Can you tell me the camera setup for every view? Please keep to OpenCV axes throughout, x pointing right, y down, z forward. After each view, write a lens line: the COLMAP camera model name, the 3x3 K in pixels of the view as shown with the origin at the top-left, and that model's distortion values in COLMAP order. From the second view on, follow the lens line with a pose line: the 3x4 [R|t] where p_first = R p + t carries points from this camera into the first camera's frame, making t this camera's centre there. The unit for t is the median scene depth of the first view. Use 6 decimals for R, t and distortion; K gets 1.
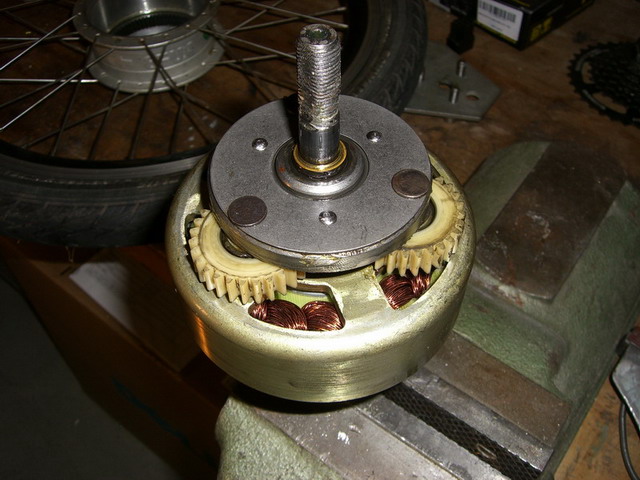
lens RADIAL K [[701.7, 0, 317.5], [0, 701.7, 237.4], [0, 0, 1]] dist [-0.253498, 0.338910]
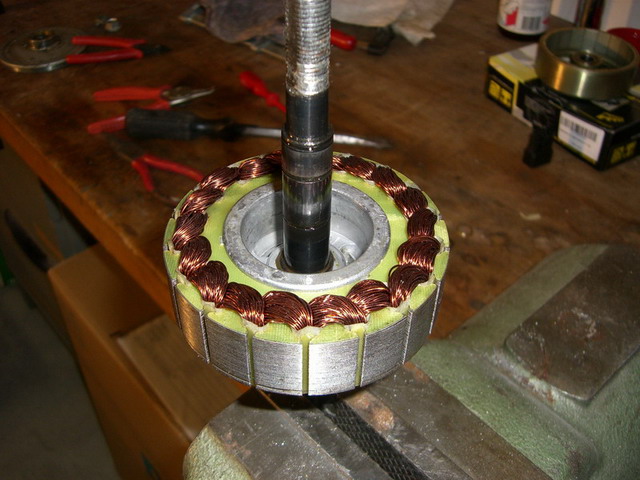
lens RADIAL K [[701.7, 0, 317.5], [0, 701.7, 237.4], [0, 0, 1]] dist [-0.253498, 0.338910]
pose [[0.981039, 0.139238, -0.134819, 0.080036], [-0.162173, 0.970644, -0.177624, 0.089189], [0.106129, 0.196120, 0.974820, 0.058020]]
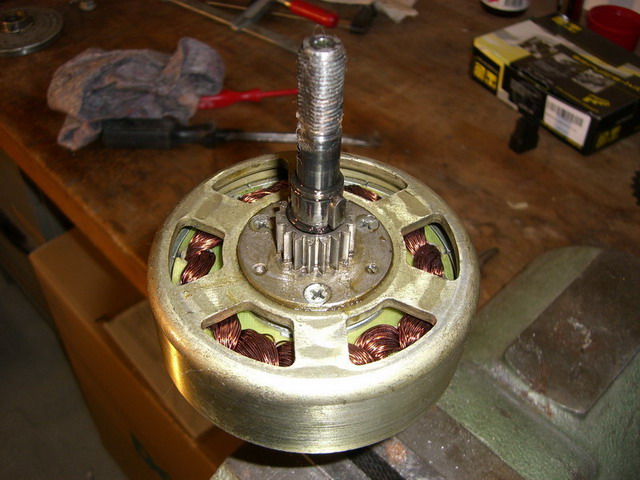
lens RADIAL K [[701.7, 0, 317.5], [0, 701.7, 237.4], [0, 0, 1]] dist [-0.253498, 0.338910]
pose [[0.987838, 0.129930, -0.085401, 0.030476], [-0.139349, 0.983474, -0.115588, 0.009908], [0.068971, 0.126083, 0.989619, 0.039574]]
